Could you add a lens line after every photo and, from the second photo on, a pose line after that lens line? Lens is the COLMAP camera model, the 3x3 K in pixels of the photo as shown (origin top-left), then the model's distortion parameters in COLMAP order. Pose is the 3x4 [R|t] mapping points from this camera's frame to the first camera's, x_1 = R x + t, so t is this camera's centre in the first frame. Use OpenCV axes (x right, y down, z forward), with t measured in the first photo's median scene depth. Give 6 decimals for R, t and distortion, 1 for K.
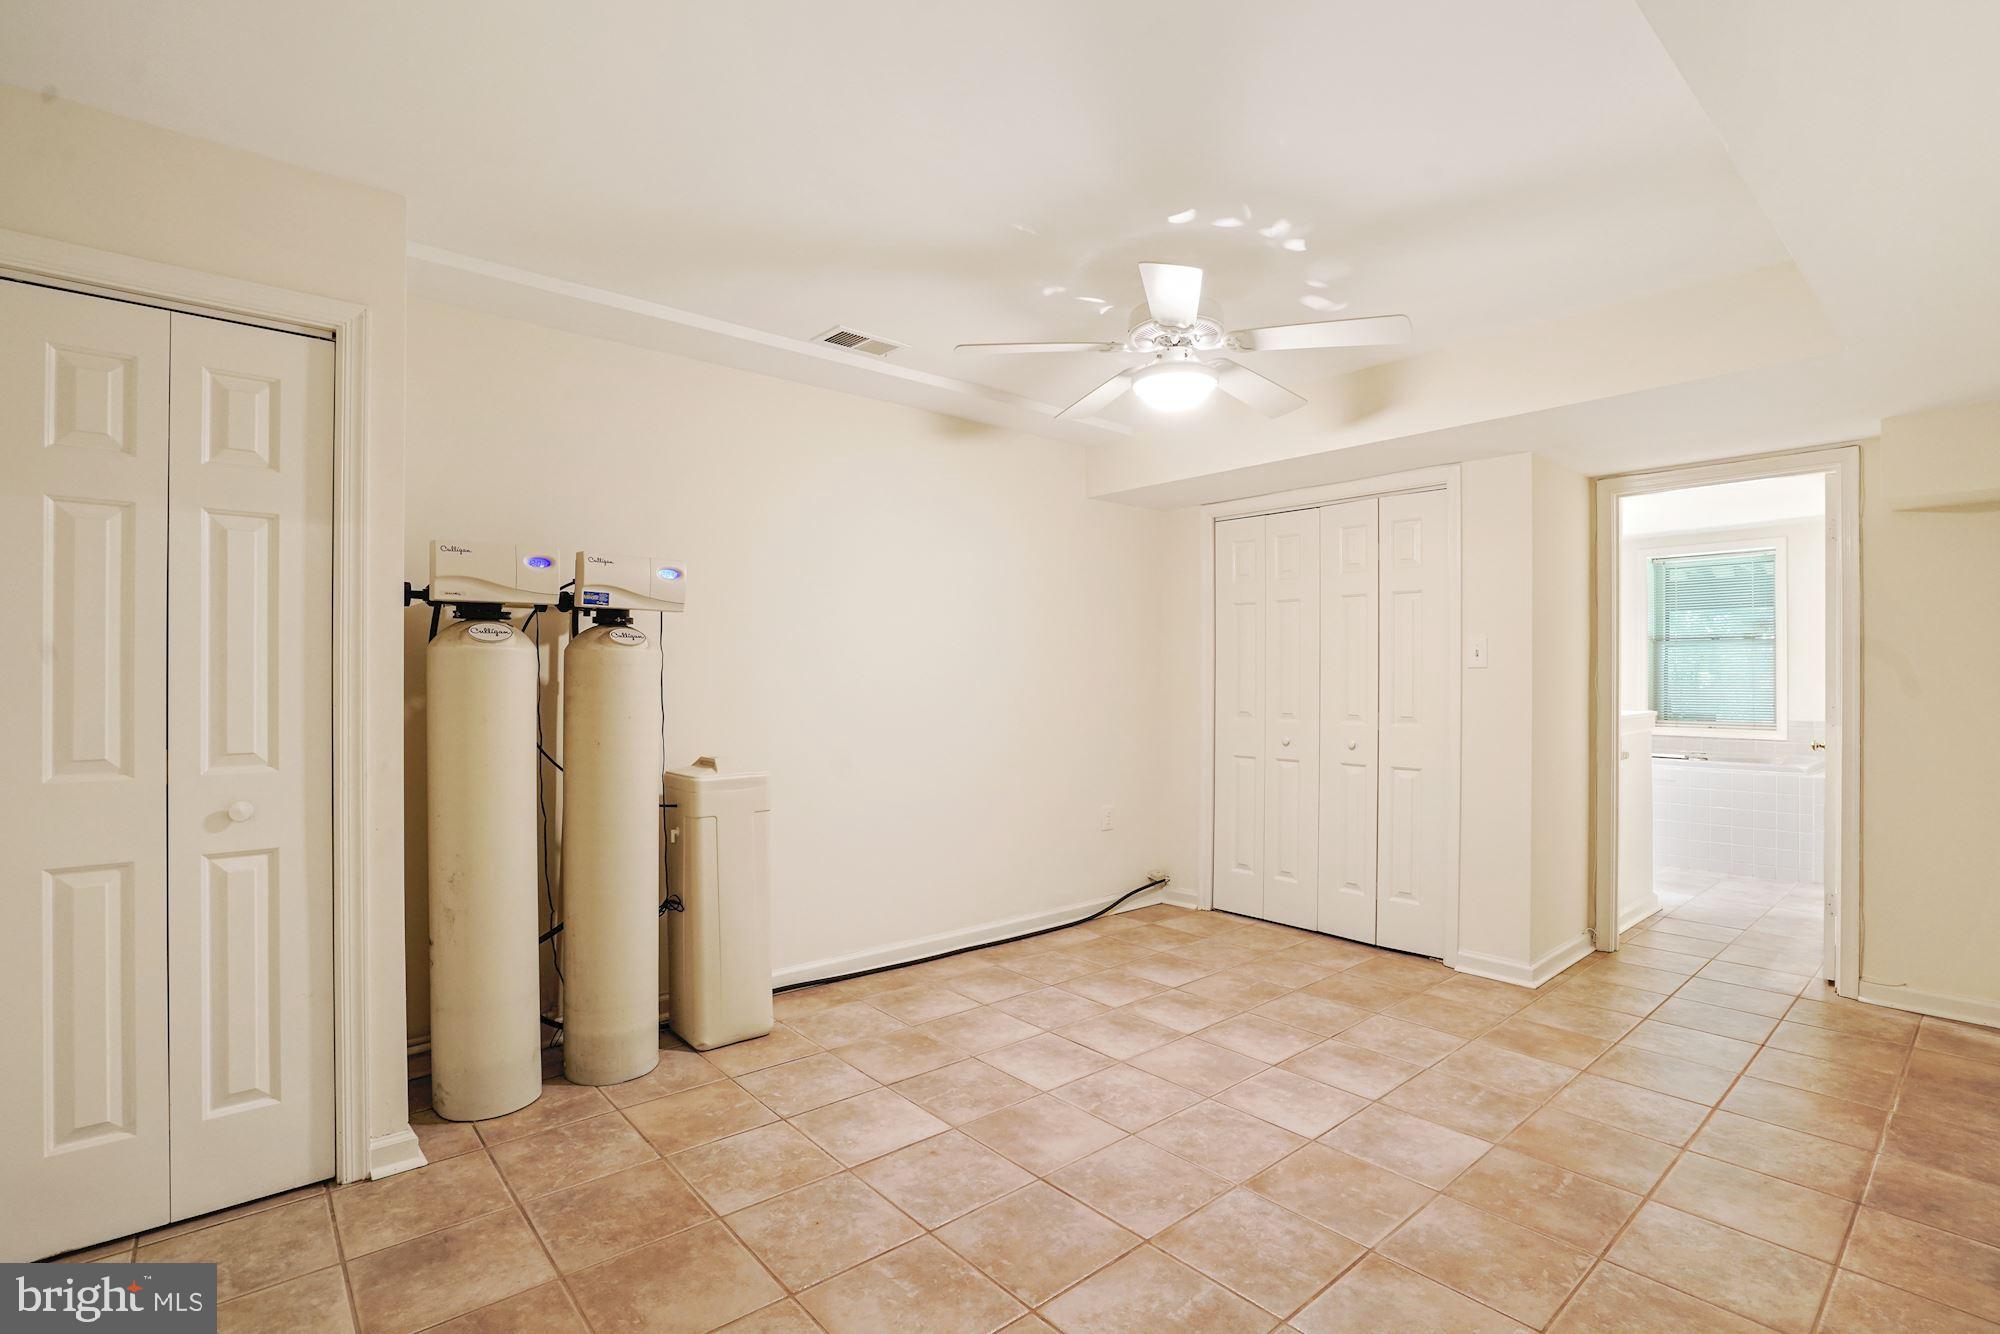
lens RADIAL K [[931.1, 0, 991.2], [0, 931.1, 665.6], [0, 0, 1]] dist [-0.031388, 0.003697]
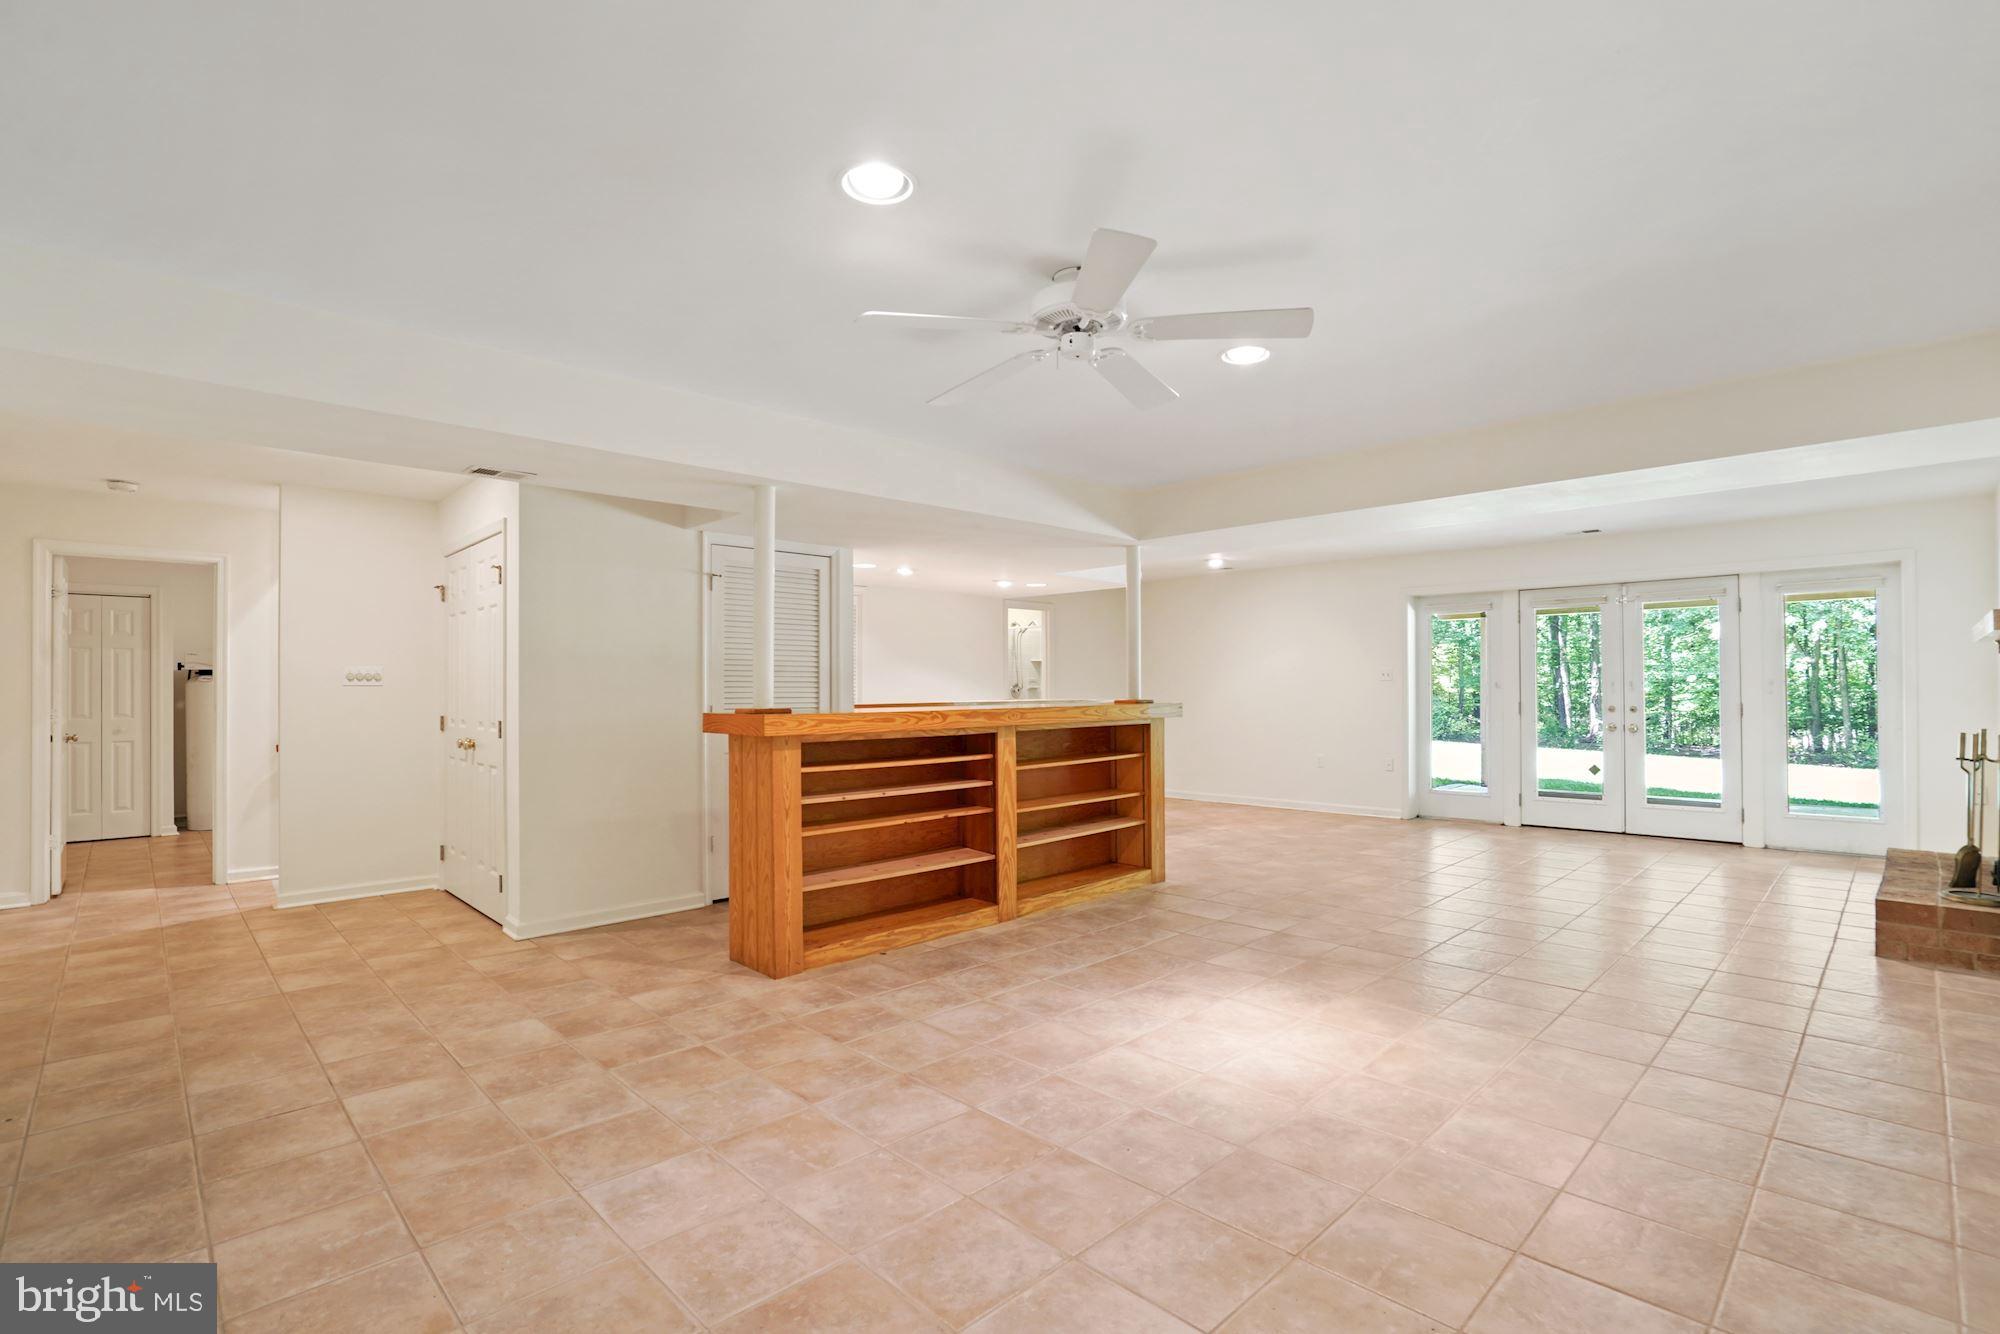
lens RADIAL K [[931.1, 0, 999.9], [0, 931.1, 675.2], [0, 0, 1]] dist [-0.031388, 0.003697]
pose [[0.995898, -0.006378, 0.090261, 2.320194], [0.007016, 0.999953, -0.006743, -0.010497], [-0.090214, 0.007349, 0.995895, -2.898317]]
